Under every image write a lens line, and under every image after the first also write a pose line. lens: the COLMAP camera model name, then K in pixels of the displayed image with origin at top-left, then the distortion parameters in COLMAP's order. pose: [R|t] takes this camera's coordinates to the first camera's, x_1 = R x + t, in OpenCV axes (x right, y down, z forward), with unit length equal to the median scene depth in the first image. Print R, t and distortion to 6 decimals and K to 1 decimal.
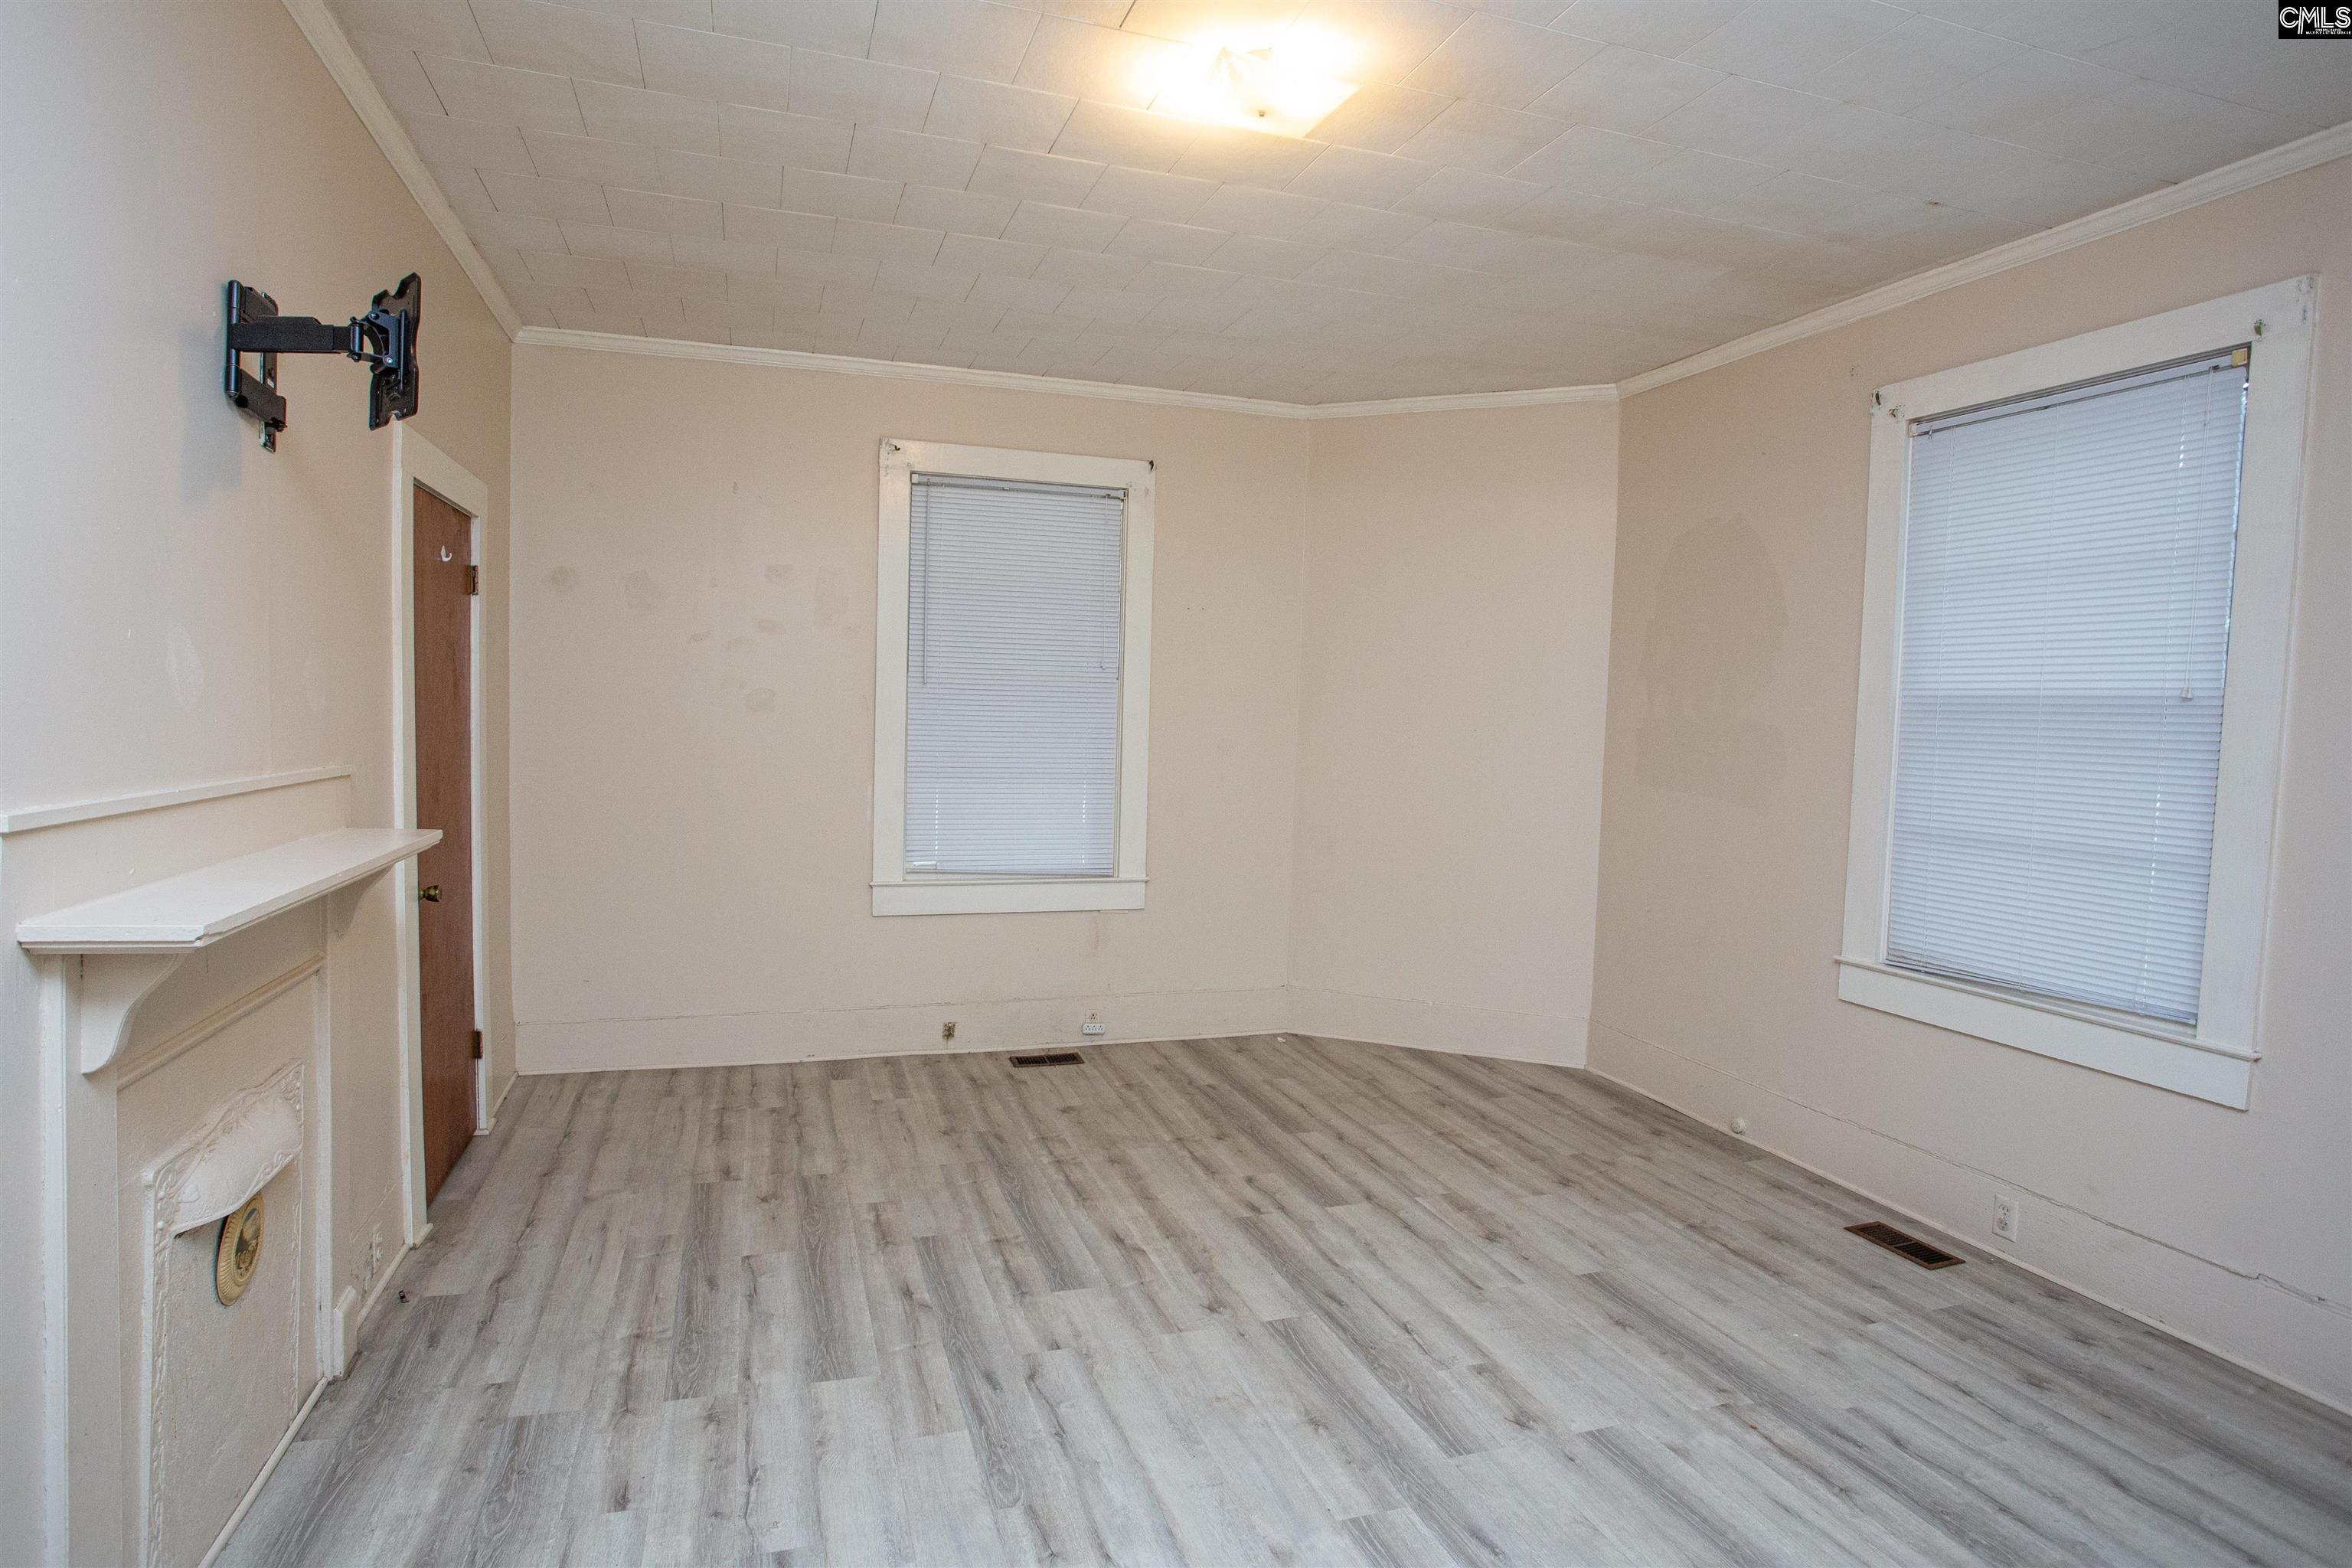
lens RADIAL K [[1176.5, 0, 1163.2], [0, 1176.5, 781.6], [0, 0, 1]] dist [-0.073100, 0.032602]
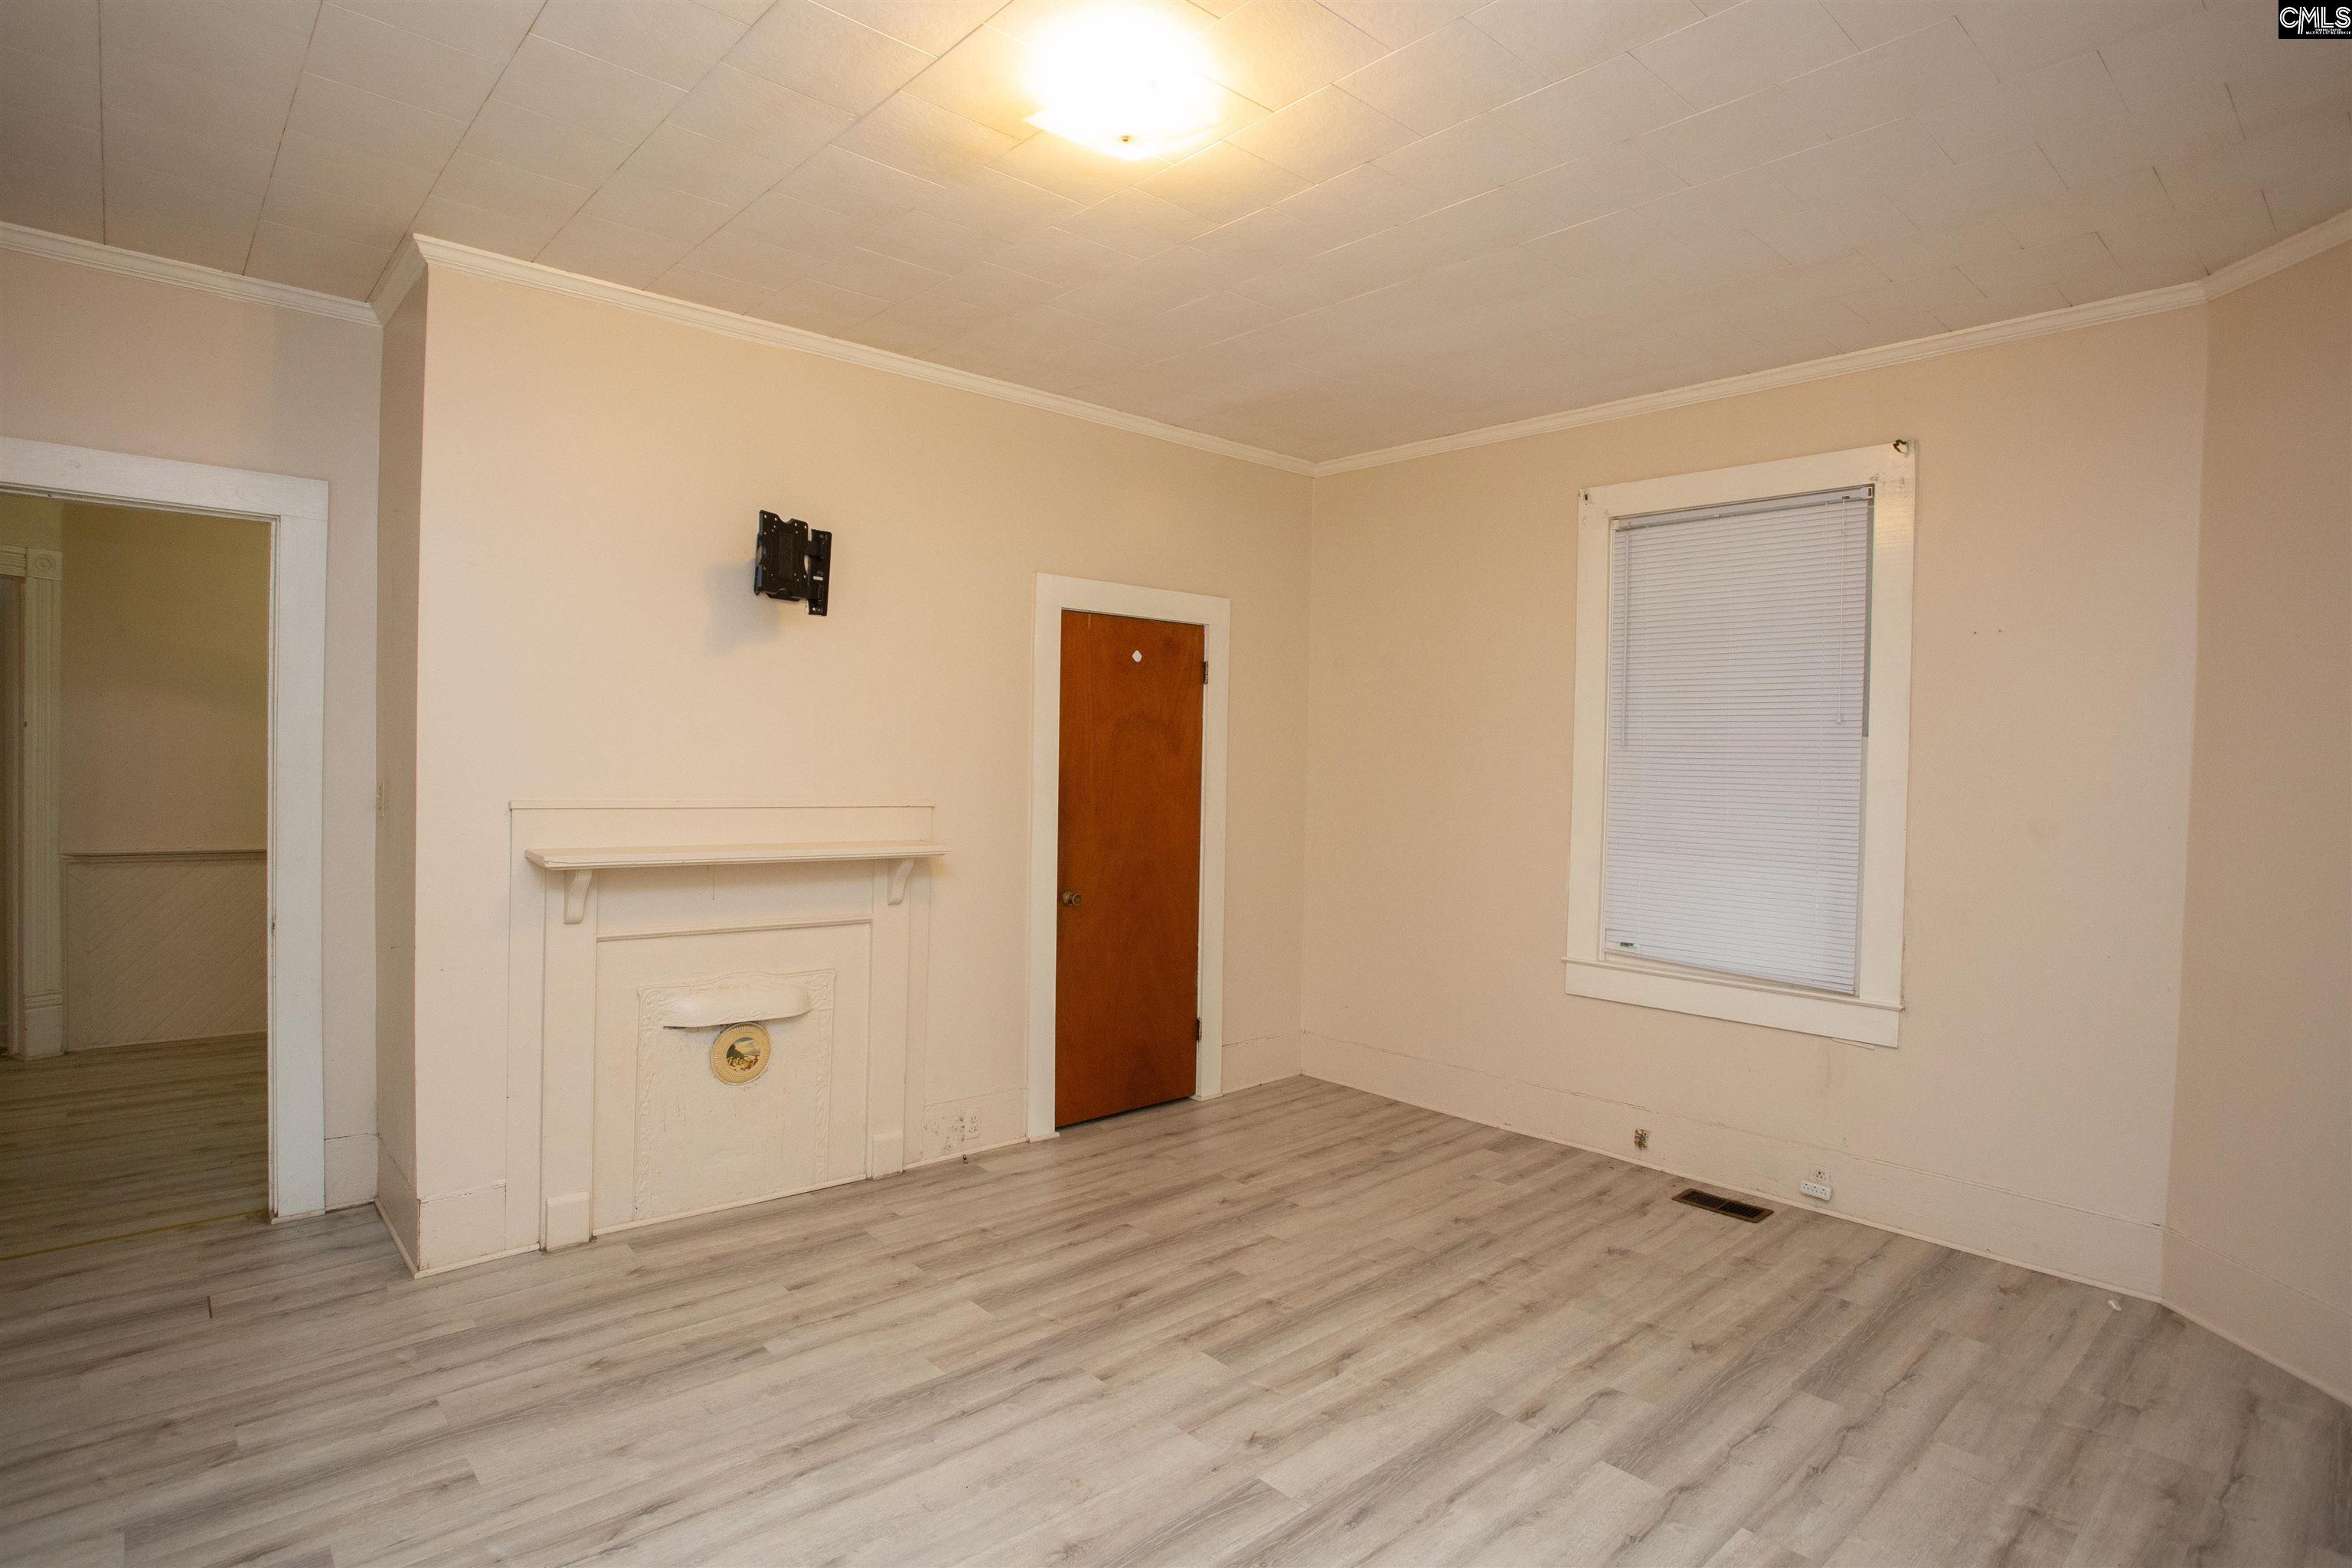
lens RADIAL K [[1158.2, 0, 1179.8], [0, 1158.2, 771.7], [0, 0, 1]] dist [-0.068790, 0.031129]
pose [[0.443354, -0.007549, -0.896315, 0.562233], [-0.062653, 0.997258, -0.039390, -0.008649], [0.894154, 0.073620, 0.441665, 0.380384]]
